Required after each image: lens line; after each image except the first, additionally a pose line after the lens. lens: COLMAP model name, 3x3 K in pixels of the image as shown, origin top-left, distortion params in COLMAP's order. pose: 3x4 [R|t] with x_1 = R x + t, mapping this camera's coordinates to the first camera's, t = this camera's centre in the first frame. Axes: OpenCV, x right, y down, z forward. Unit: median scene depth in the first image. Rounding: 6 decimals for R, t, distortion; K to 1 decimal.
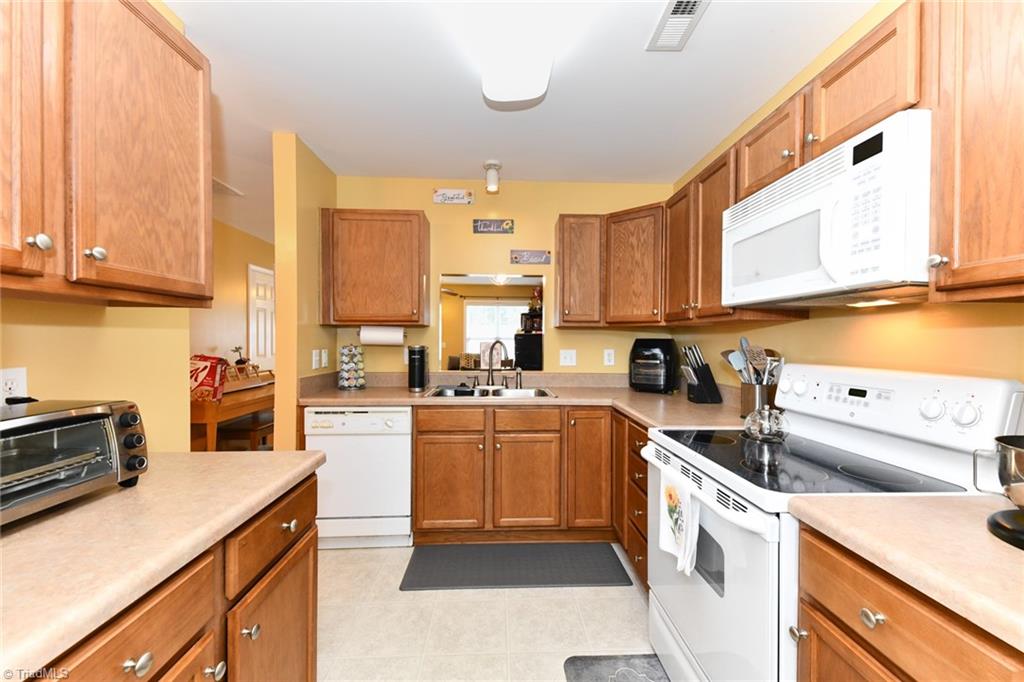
lens RADIAL K [[410.5, 0, 508.5], [0, 410.5, 345.1], [0, 0, 1]] dist [0.012663, -0.005840]
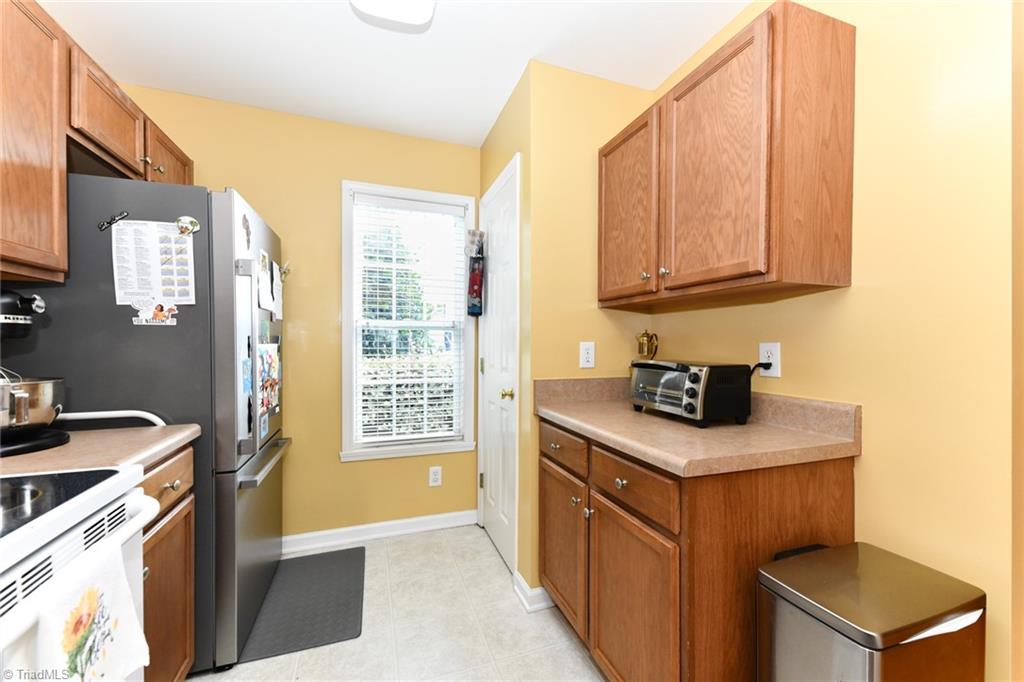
lens RADIAL K [[410.5, 0, 519.1], [0, 410.5, 344.0], [0, 0, 1]] dist [0.012663, -0.005840]
pose [[-0.943632, -0.007903, -0.330902, 0.049851], [-0.014874, 0.999718, 0.018538, 0.021932], [0.330662, 0.022415, -0.943483, 0.970003]]
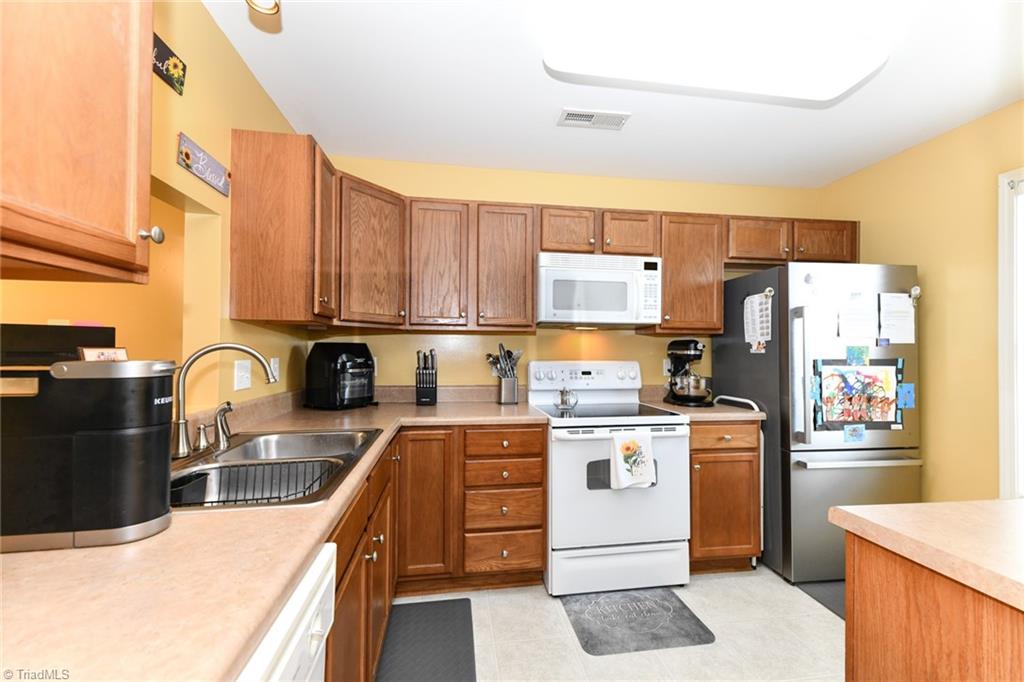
lens RADIAL K [[410.5, 0, 511.8], [0, 410.5, 348.1], [0, 0, 1]] dist [0.012663, -0.005840]
pose [[-0.131576, -0.003667, 0.991299, -0.642798], [0.005687, 0.999974, 0.004454, -0.008869], [-0.991290, 0.006223, -0.131552, 0.987216]]
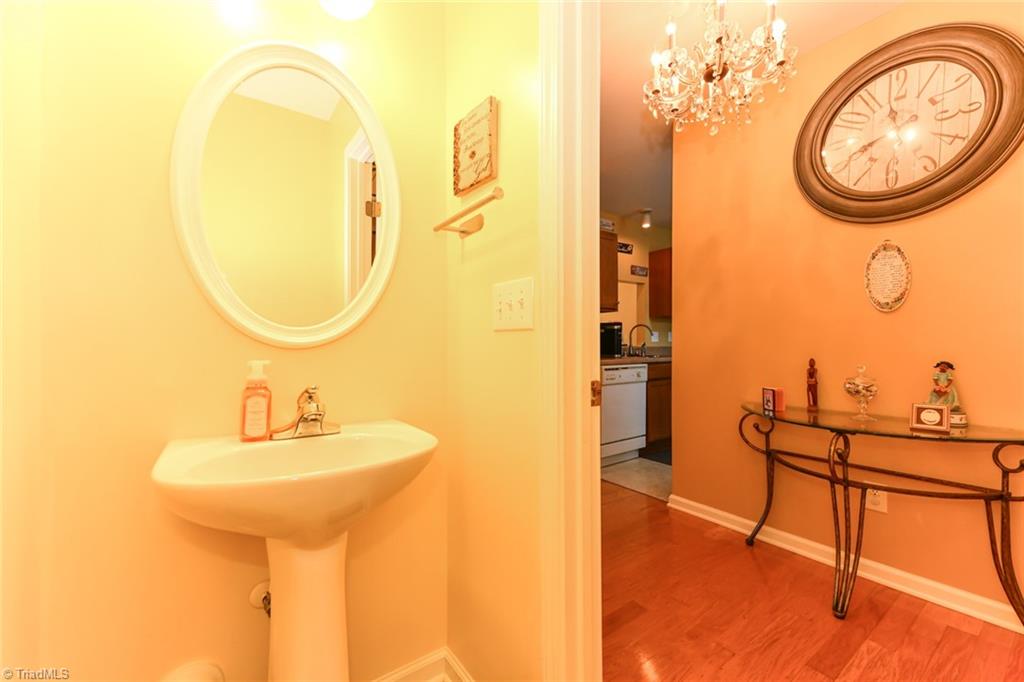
lens RADIAL K [[410.5, 0, 506.9], [0, 410.5, 341.7], [0, 0, 1]] dist [0.012663, -0.005840]
pose [[0.829655, -0.002343, 0.558271, -1.681151], [0.014375, 0.999749, -0.017168, 0.095656], [-0.558091, 0.022269, 0.829481, 0.011862]]
